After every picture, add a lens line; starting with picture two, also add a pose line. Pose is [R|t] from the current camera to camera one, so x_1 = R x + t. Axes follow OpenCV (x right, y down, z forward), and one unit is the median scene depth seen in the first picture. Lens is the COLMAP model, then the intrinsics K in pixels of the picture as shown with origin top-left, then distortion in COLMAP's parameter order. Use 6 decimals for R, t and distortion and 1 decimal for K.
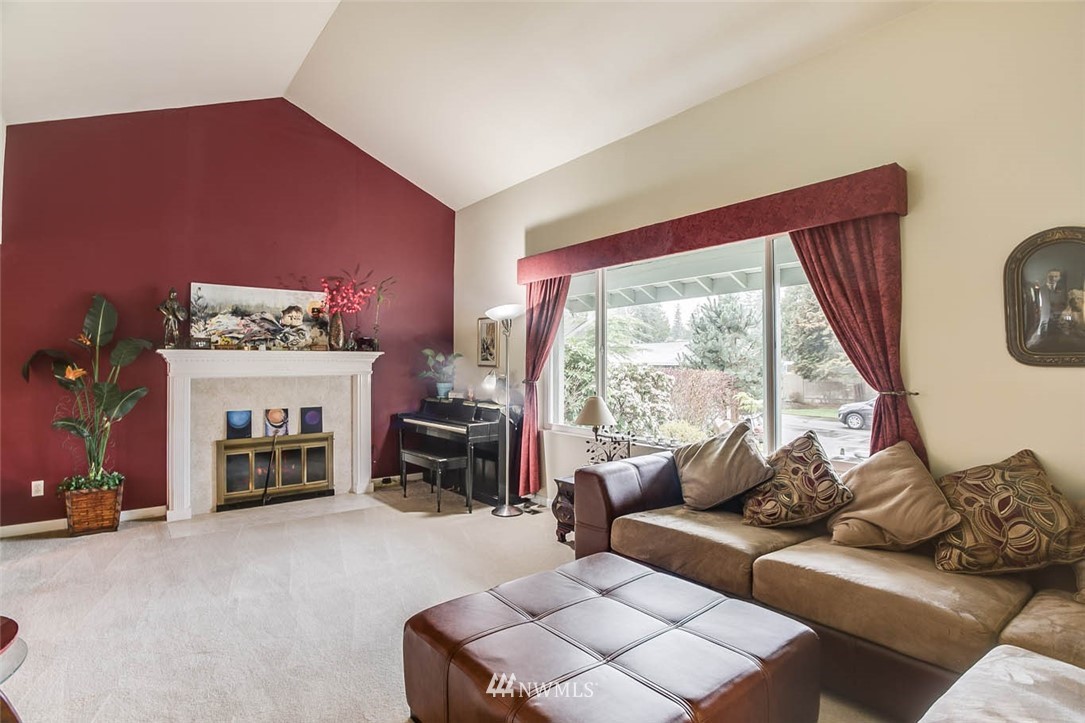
lens RADIAL K [[531.3, 0, 539.9], [0, 531.3, 342.5], [0, 0, 1]] dist [-0.052553, 0.024634]
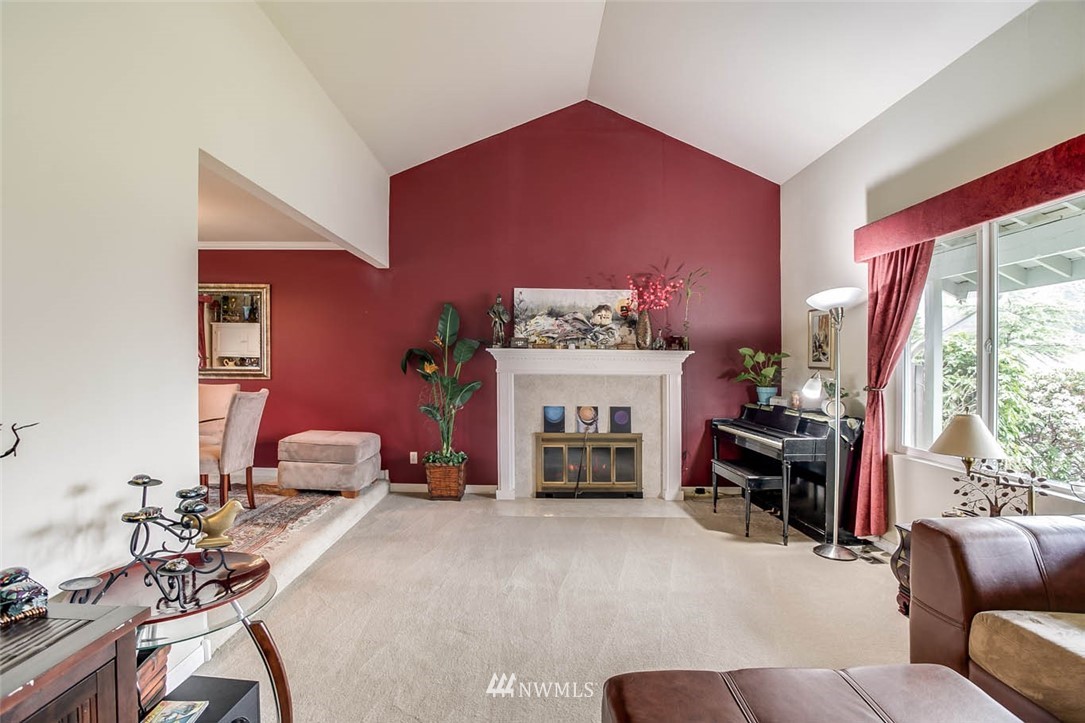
lens RADIAL K [[531.1, 0, 545.6], [0, 531.1, 357.8], [0, 0, 1]] dist [-0.060158, 0.022037]
pose [[0.796712, 0.004764, -0.604341, 0.059538], [0.009621, 0.999742, 0.020565, 0.009578], [0.604283, -0.022198, 0.796460, 0.128979]]
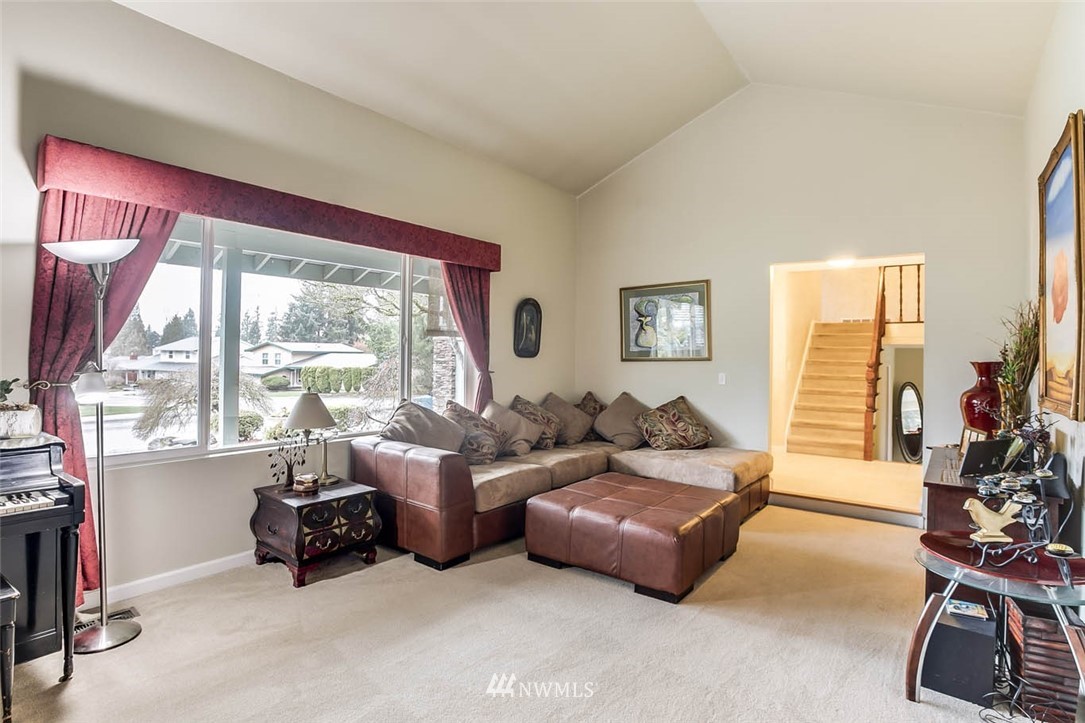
lens RADIAL K [[523.9, 0, 534.1], [0, 523.9, 363.0], [0, 0, 1]] dist [-0.055452, 0.022414]
pose [[-0.207357, 0.002976, 0.978261, -0.609489], [-0.038788, 0.999184, -0.011261, 0.043626], [-0.977496, -0.040280, -0.207073, 0.684000]]
